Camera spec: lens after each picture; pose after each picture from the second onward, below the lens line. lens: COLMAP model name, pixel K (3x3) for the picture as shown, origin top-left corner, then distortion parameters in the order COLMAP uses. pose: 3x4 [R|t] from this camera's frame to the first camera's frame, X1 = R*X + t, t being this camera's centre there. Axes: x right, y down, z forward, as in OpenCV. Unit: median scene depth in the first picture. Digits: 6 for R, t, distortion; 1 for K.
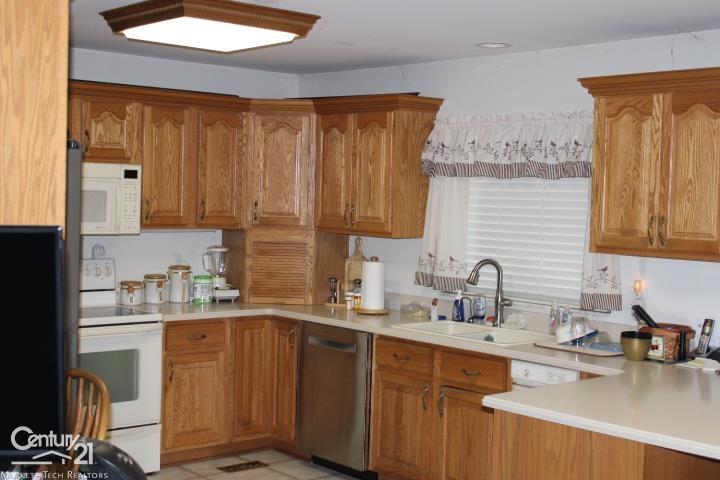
lens RADIAL K [[1052.4, 0, 359.9], [0, 1052.4, 241.8], [0, 0, 1]] dist [0.122640, 0.000000]
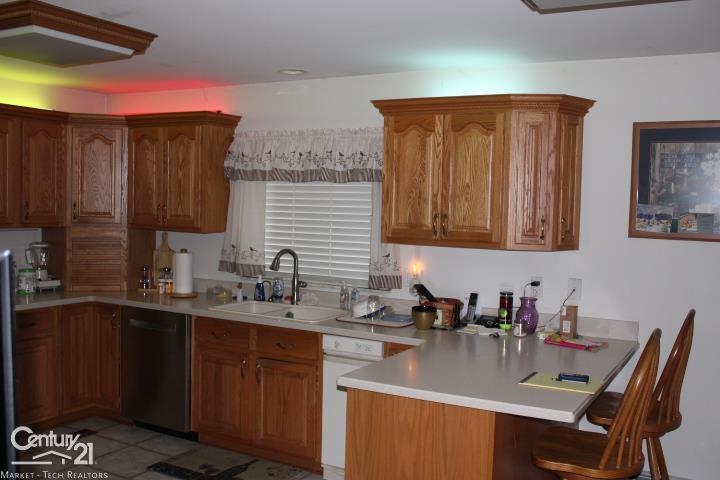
lens RADIAL K [[761.4, 0, 359.8], [0, 761.4, 241.4], [0, 0, 1]] dist [-0.038228, 0.000000]
pose [[0.952357, -0.022202, 0.304177, -0.064545], [0.017481, 0.999681, 0.018235, -0.006940], [-0.304485, -0.012049, 0.952441, 0.143514]]
